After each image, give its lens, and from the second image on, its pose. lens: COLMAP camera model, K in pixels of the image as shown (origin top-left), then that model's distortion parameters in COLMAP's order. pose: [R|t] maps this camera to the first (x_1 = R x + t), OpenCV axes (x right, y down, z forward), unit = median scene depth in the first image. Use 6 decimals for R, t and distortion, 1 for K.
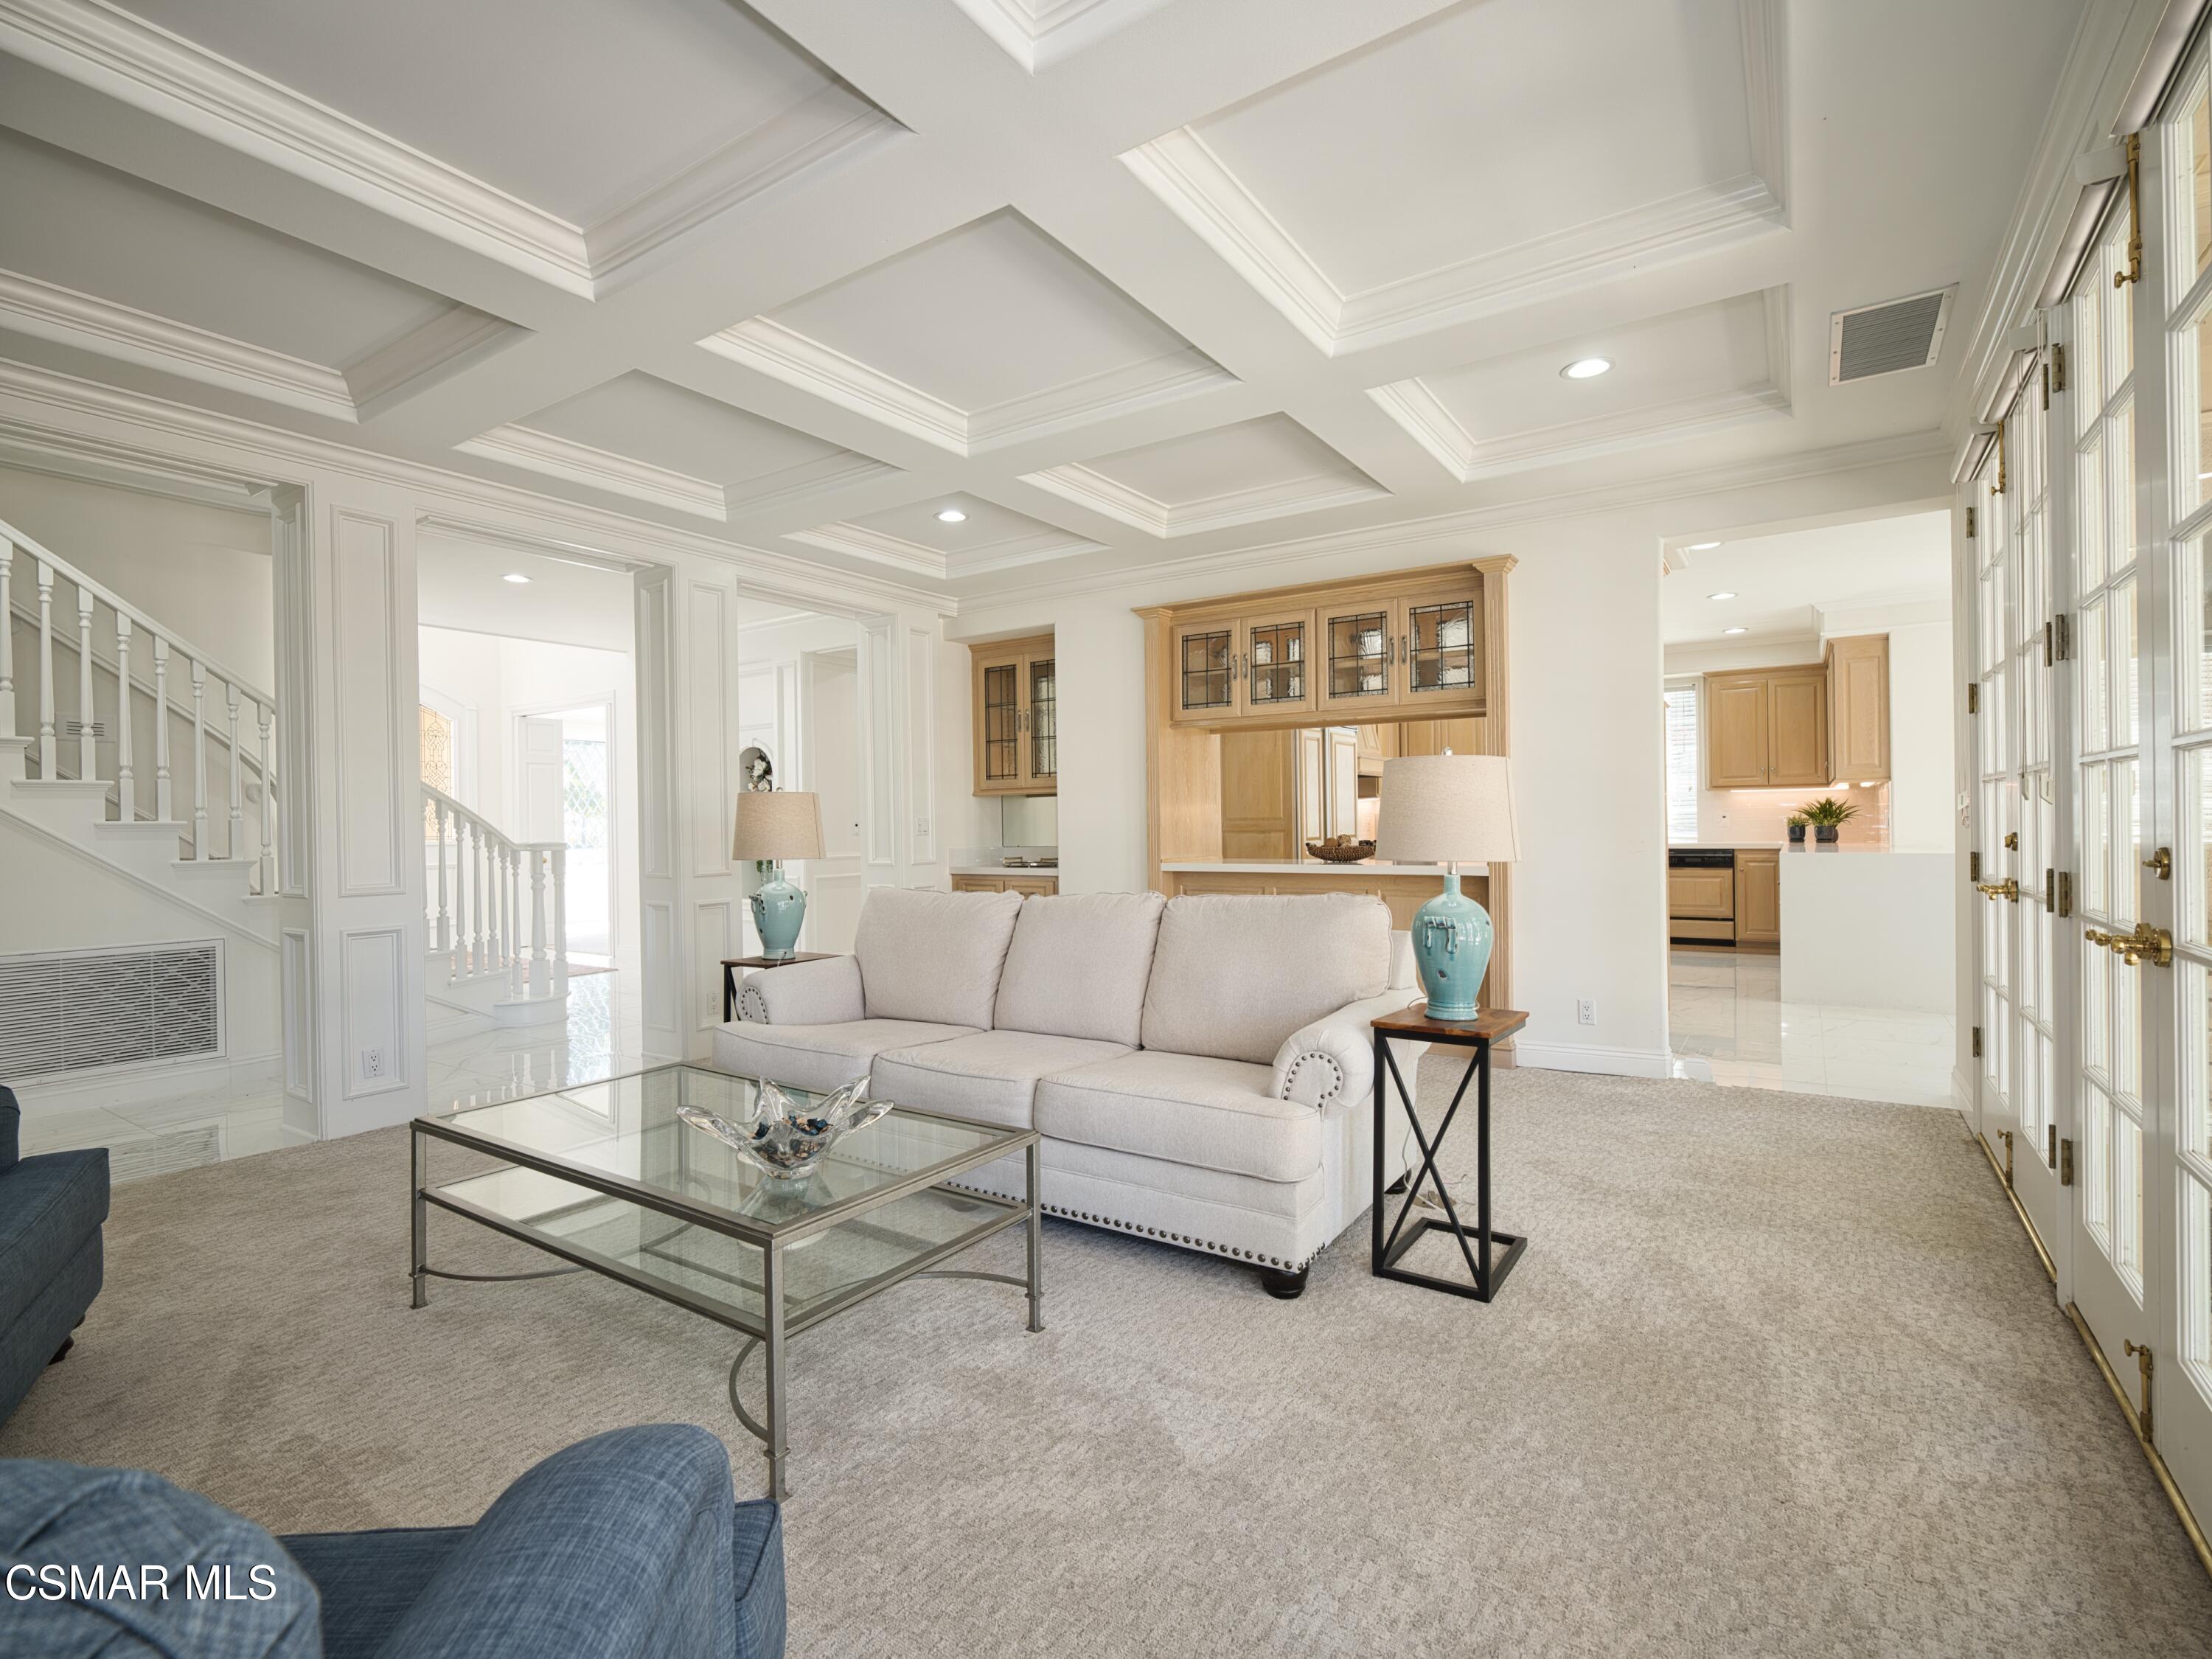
lens RADIAL K [[1050.6, 0, 1111.3], [0, 1050.6, 828.8], [0, 0, 1]] dist [-0.007728, 0.004478]
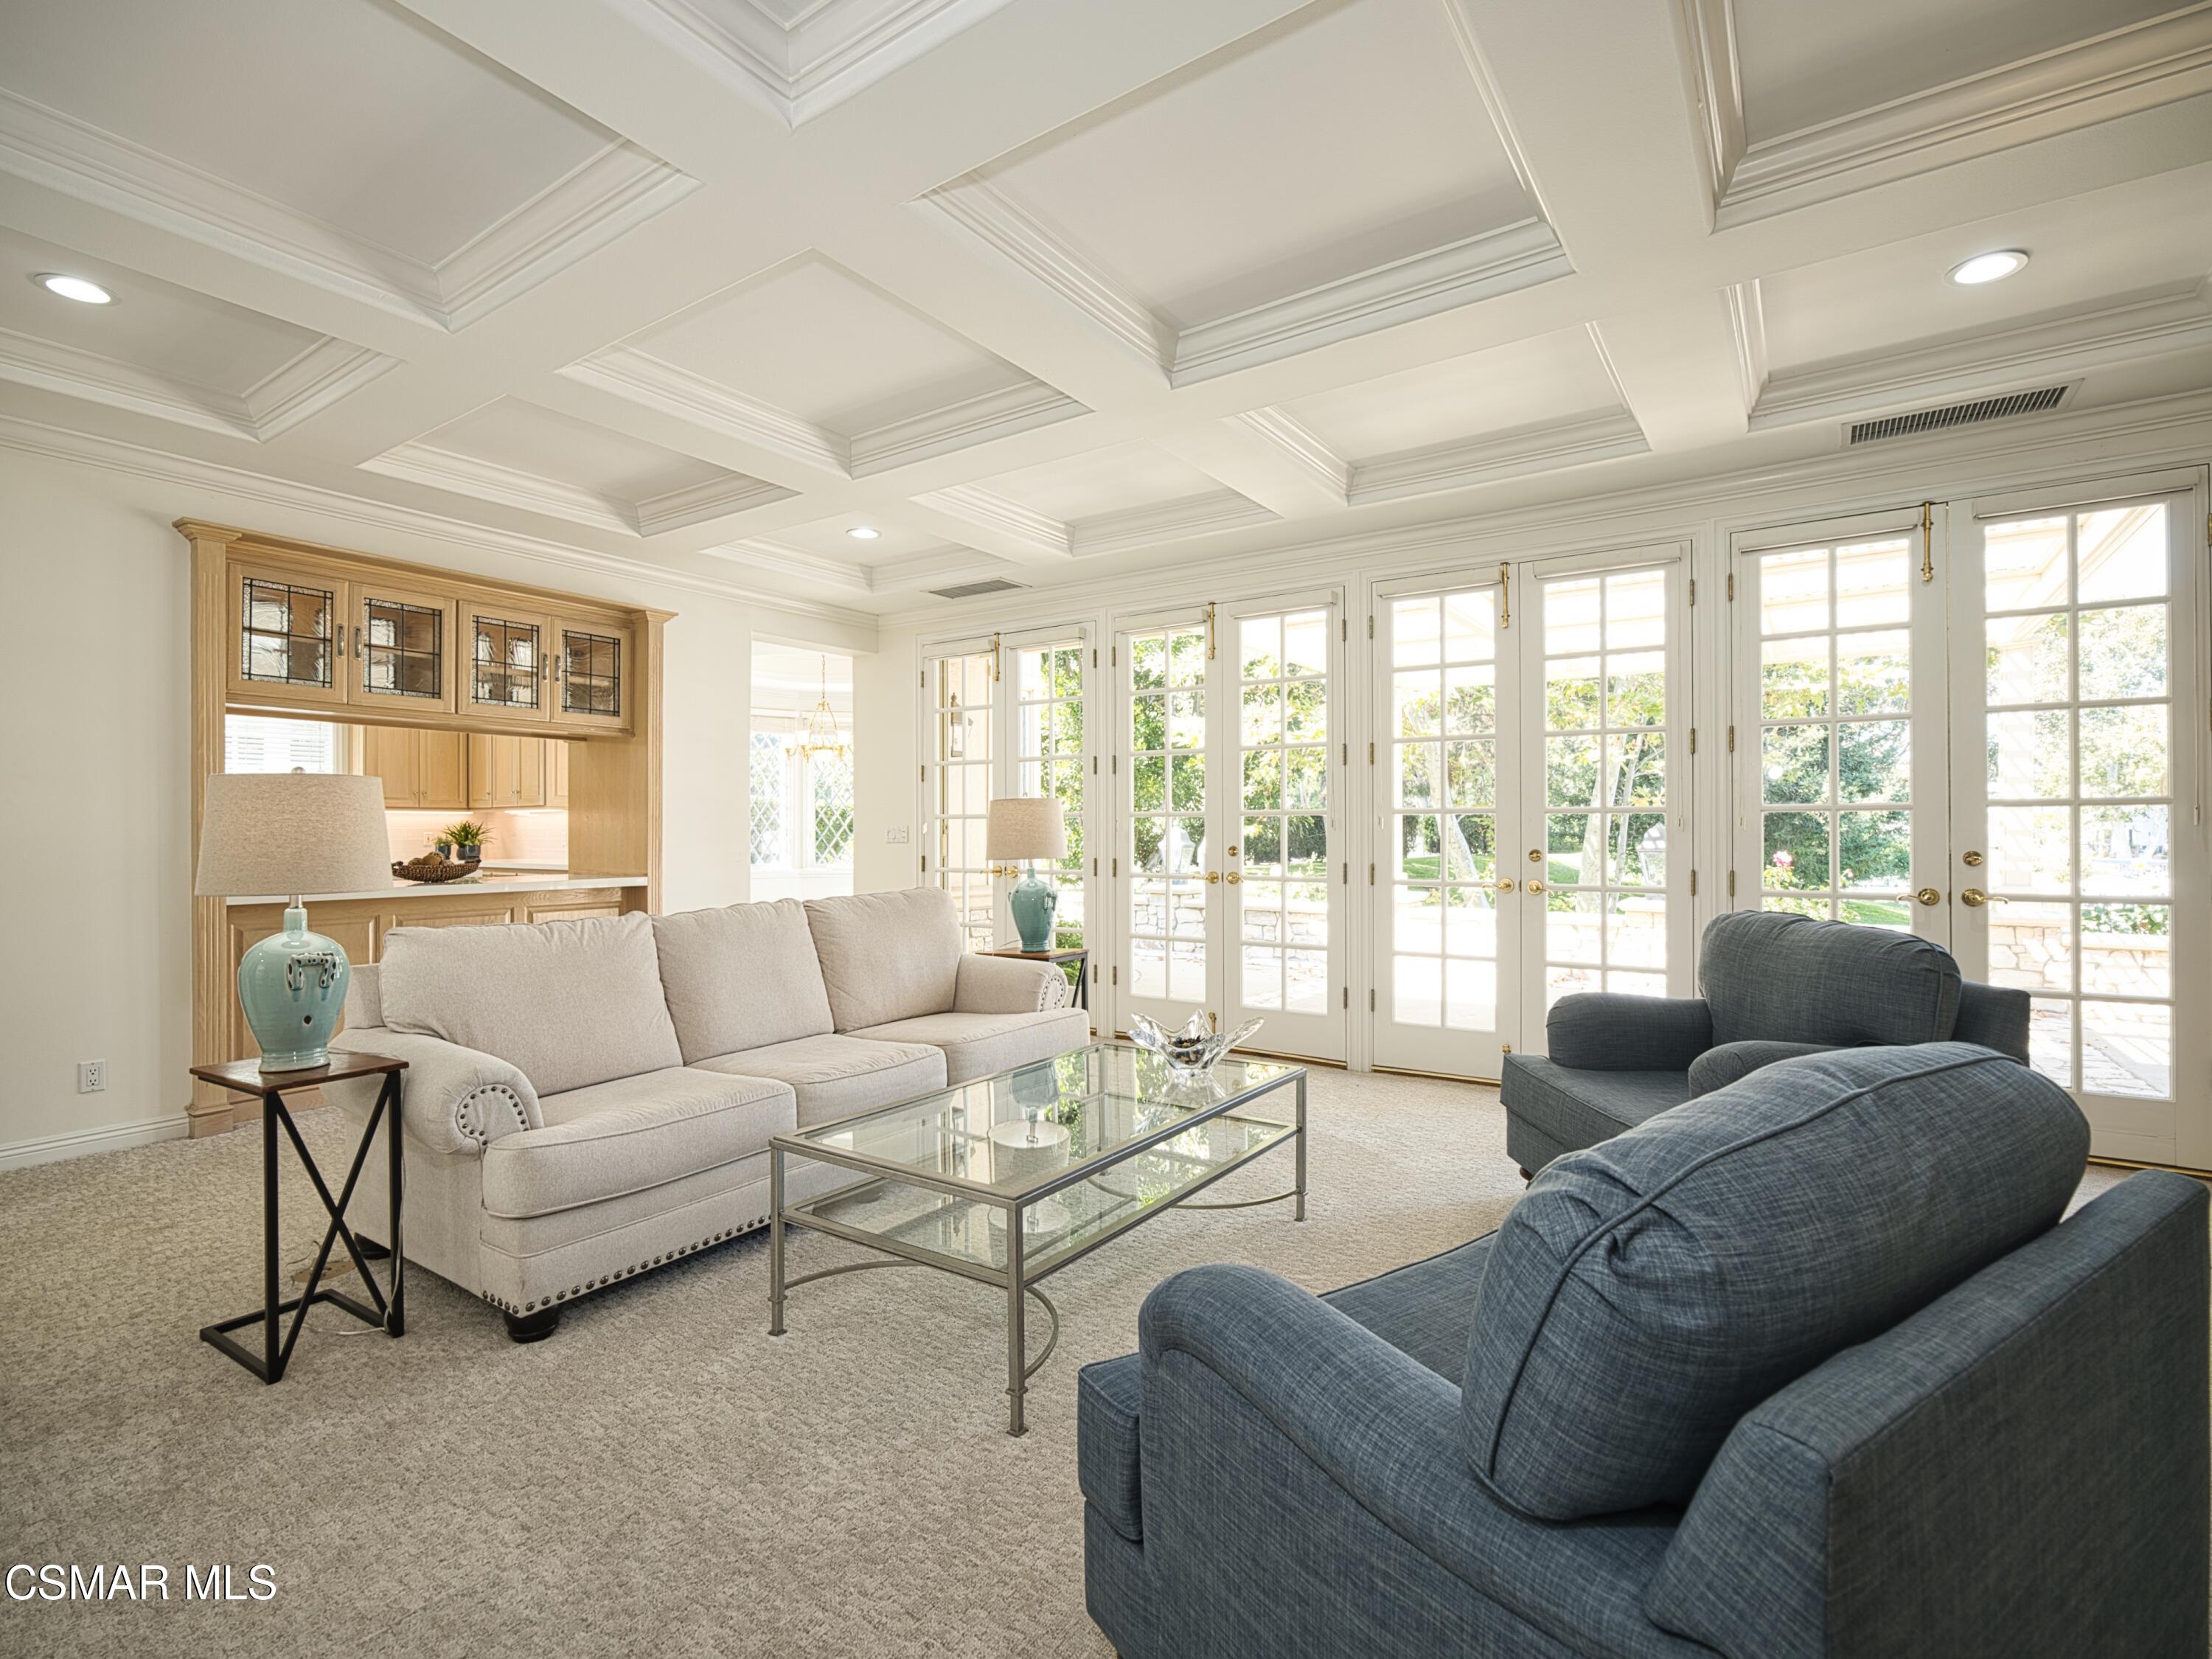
lens RADIAL K [[1016.4, 0, 1119.8], [0, 1016.4, 827.7], [0, 0, 1]] dist [-0.011307, 0.002057]
pose [[0.010854, 0.019015, 0.999760, -0.675805], [0.006000, 0.999800, -0.019081, 0.005702], [-0.999923, 0.006206, 0.010738, 0.430442]]
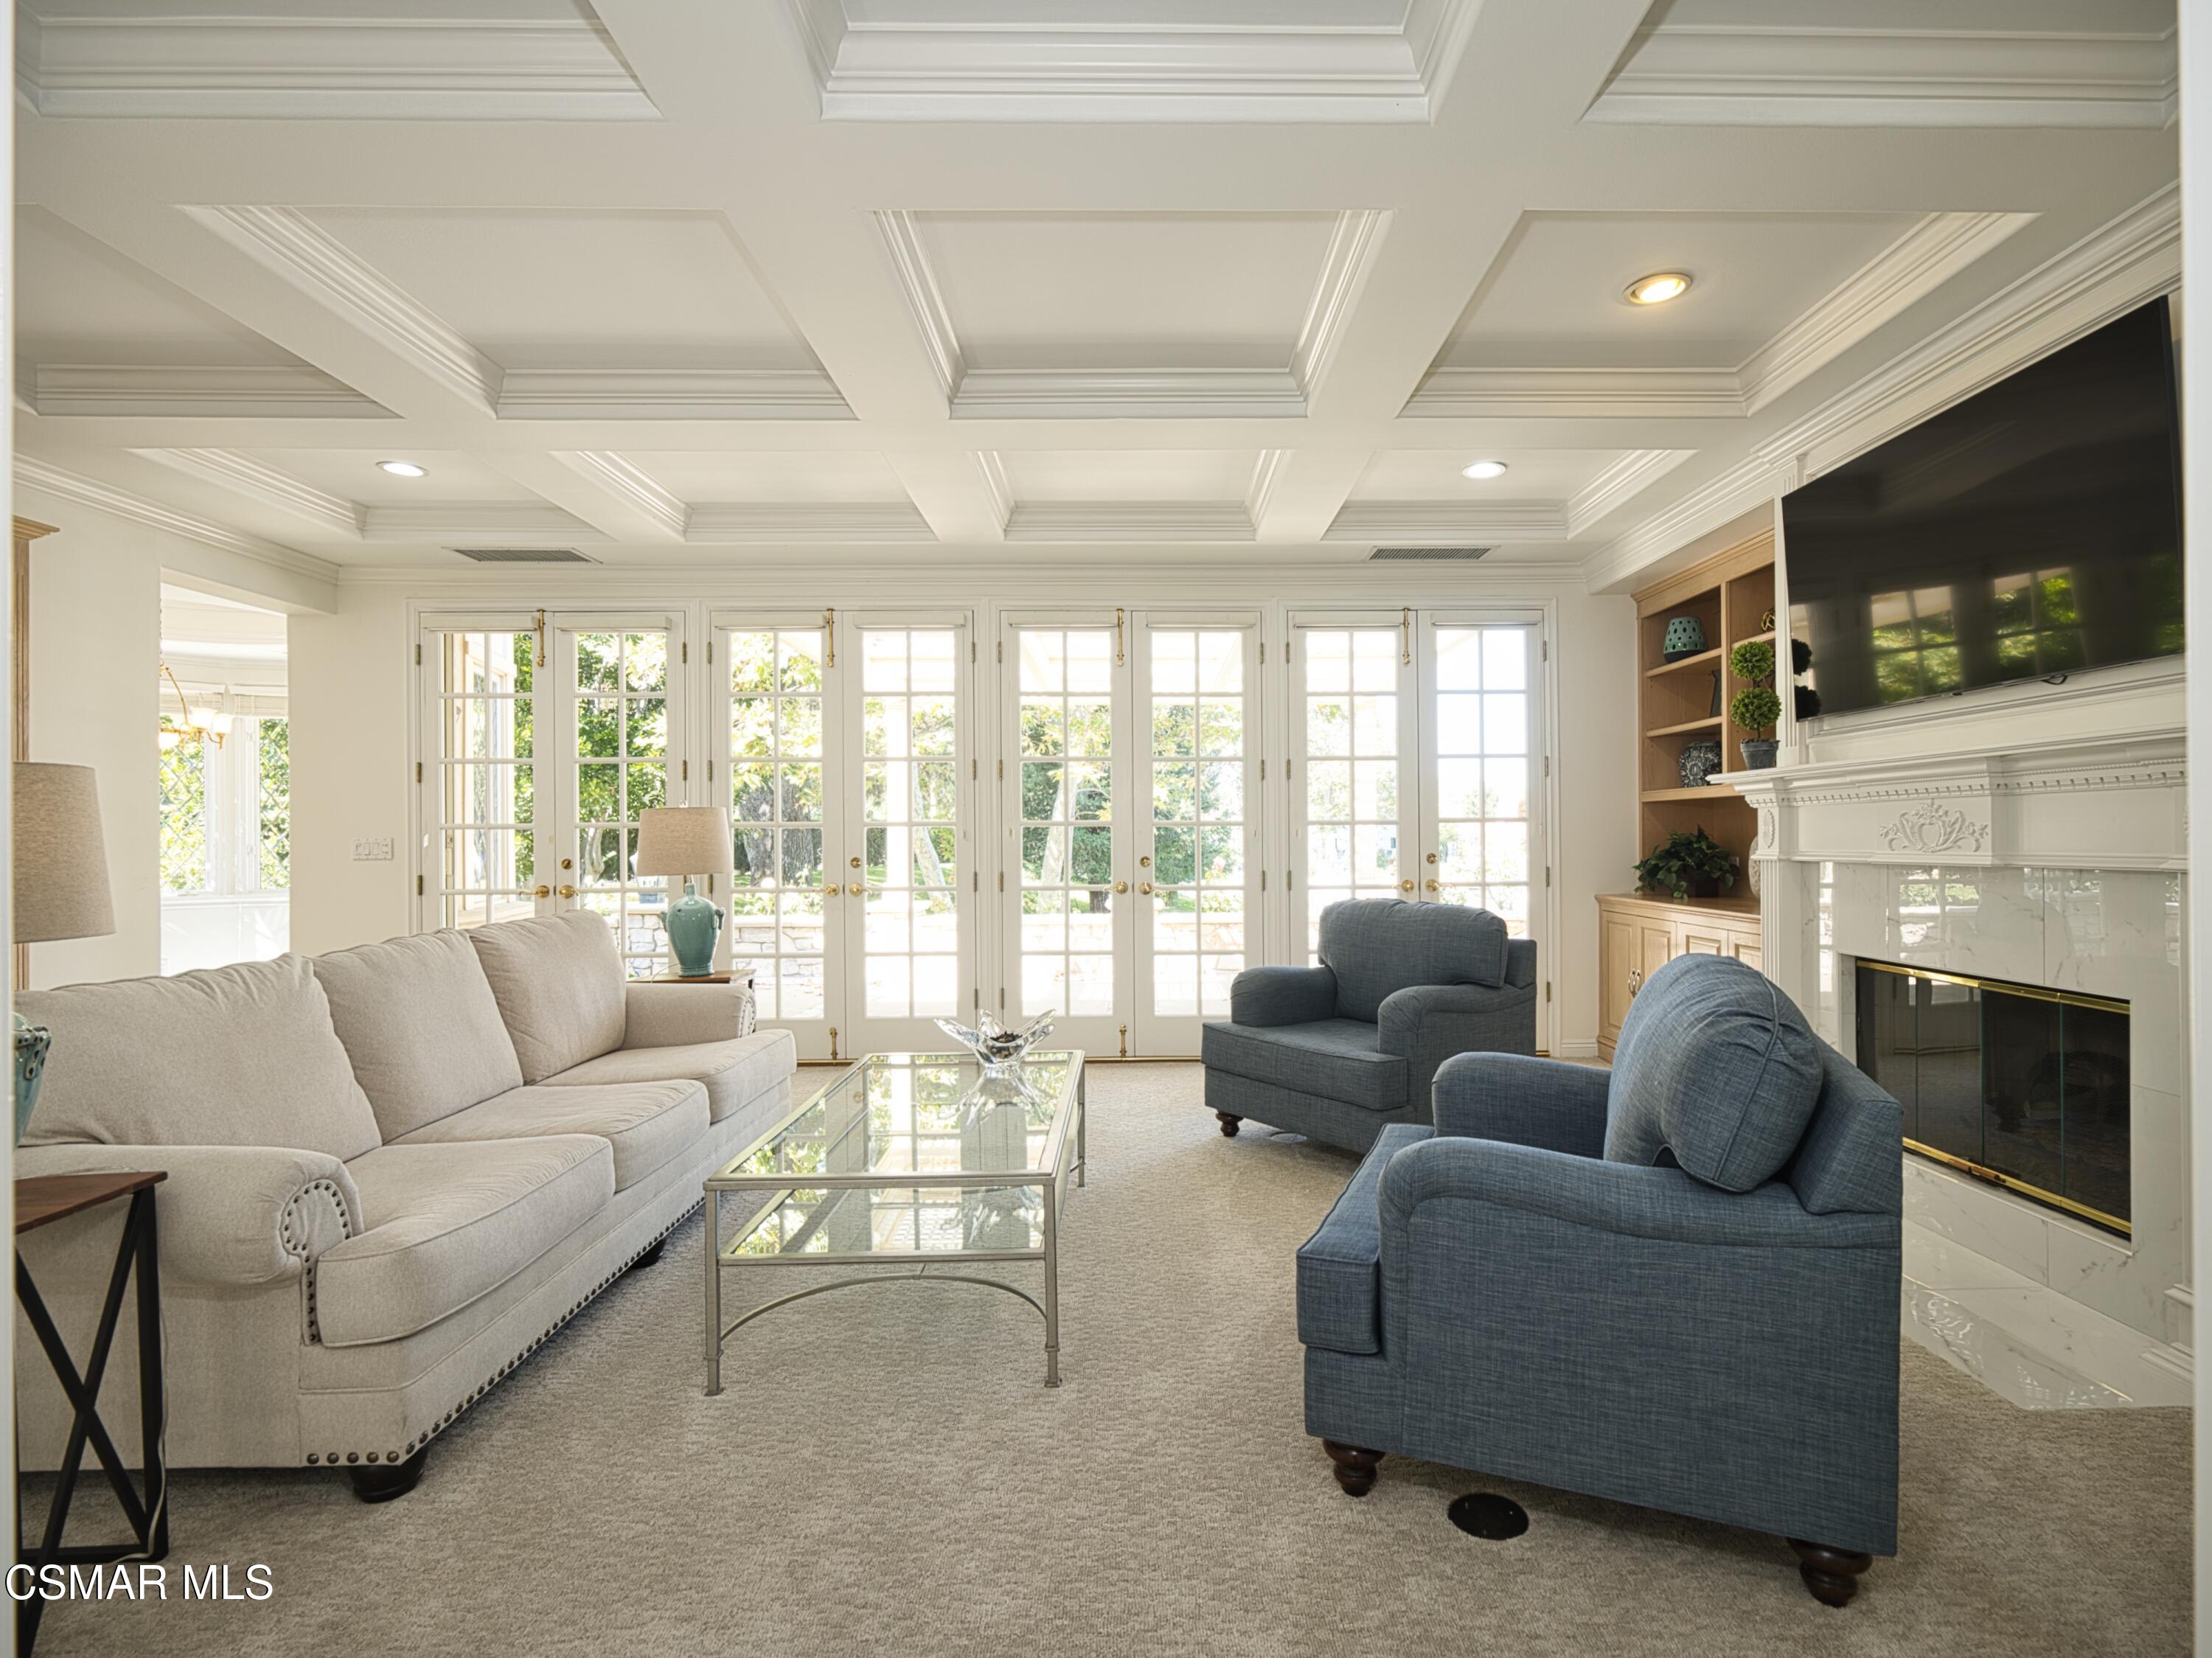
lens RADIAL K [[1050.5, 0, 1141.0], [0, 1050.5, 839.2], [0, 0, 1]] dist [-0.007728, 0.004478]
pose [[-0.562788, 0.019209, 0.826378, -0.677933], [0.018813, 0.999769, -0.010427, 0.003422], [-0.826387, 0.009678, -0.563019, 0.679706]]
